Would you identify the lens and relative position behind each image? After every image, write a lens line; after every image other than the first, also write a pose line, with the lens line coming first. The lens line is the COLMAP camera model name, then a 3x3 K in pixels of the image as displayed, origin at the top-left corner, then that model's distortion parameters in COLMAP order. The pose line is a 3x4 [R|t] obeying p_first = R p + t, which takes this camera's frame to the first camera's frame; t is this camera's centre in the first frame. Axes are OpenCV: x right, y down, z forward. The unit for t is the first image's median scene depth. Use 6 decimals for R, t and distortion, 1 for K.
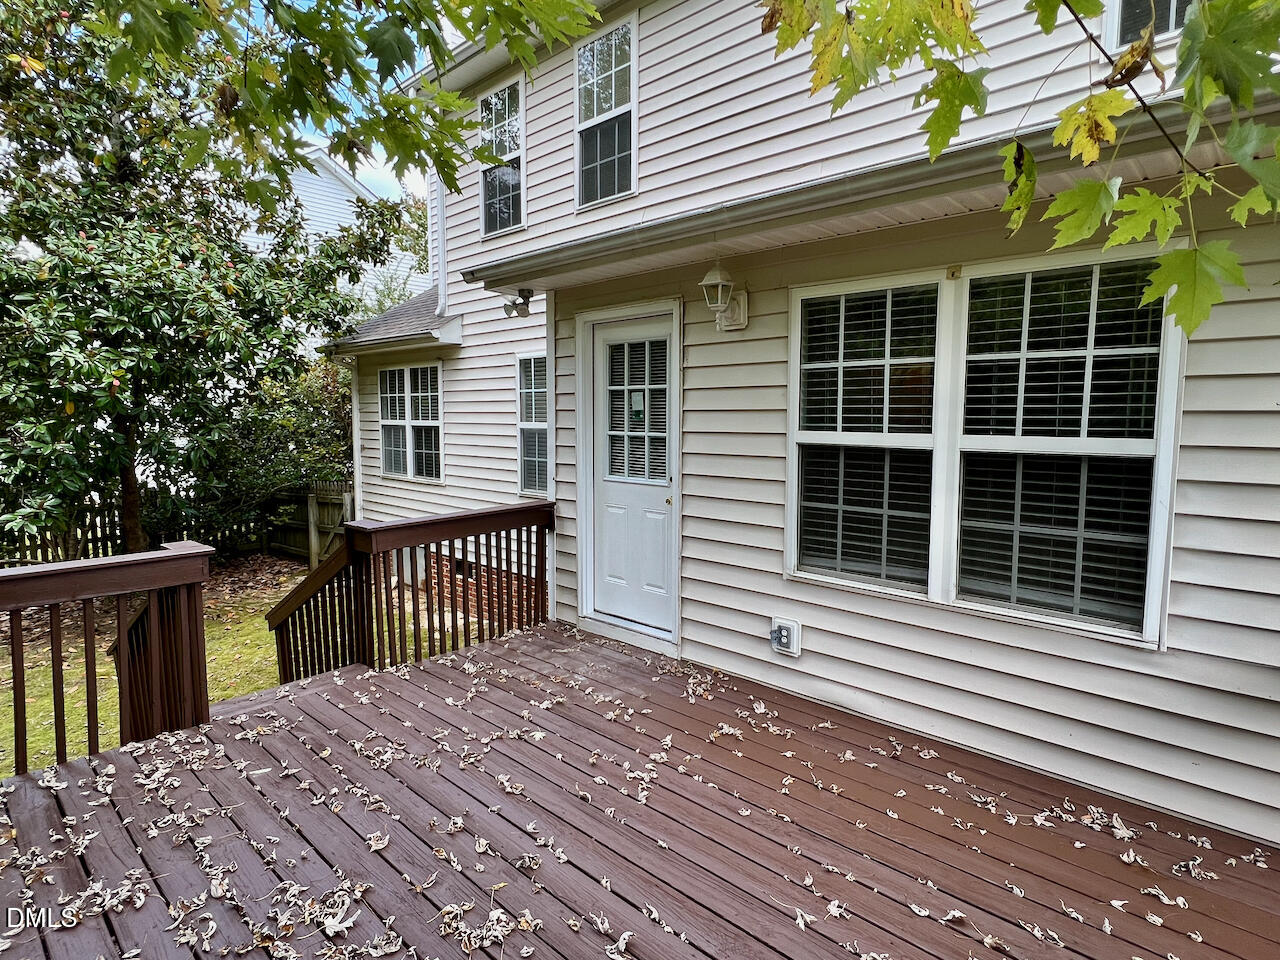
lens RADIAL K [[711.0, 0, 640.0], [0, 711.0, 480.0], [0, 0, 1]] dist [-0.001797, 0.001175]
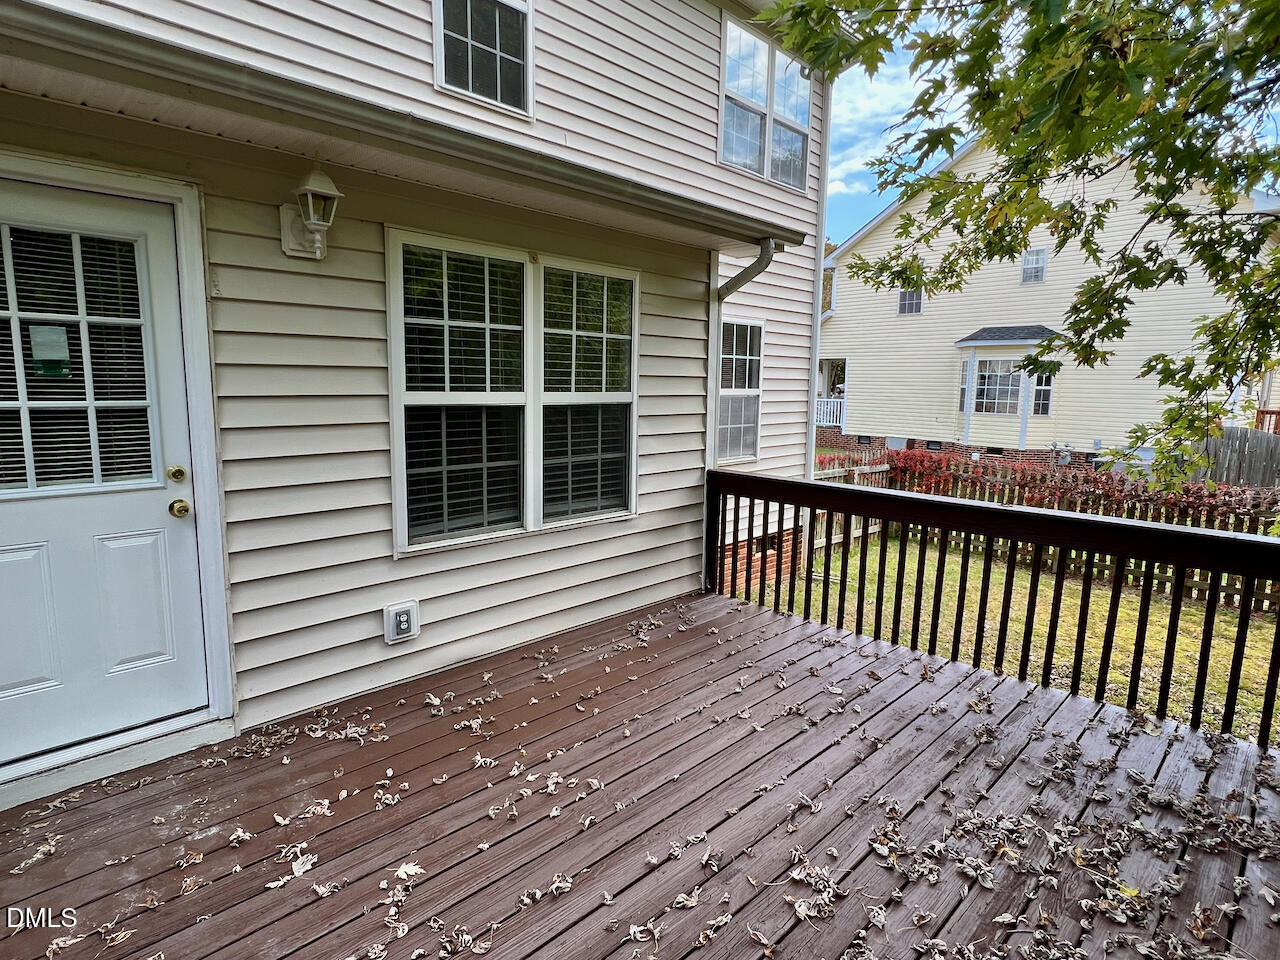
lens RADIAL K [[711.0, 0, 640.0], [0, 711.0, 480.0], [0, 0, 1]] dist [-0.001797, 0.001175]
pose [[0.007936, -0.145226, 0.989367, -0.711231], [0.074392, 0.986742, 0.144244, -0.069805], [-0.997197, 0.072456, 0.018635, 0.725693]]
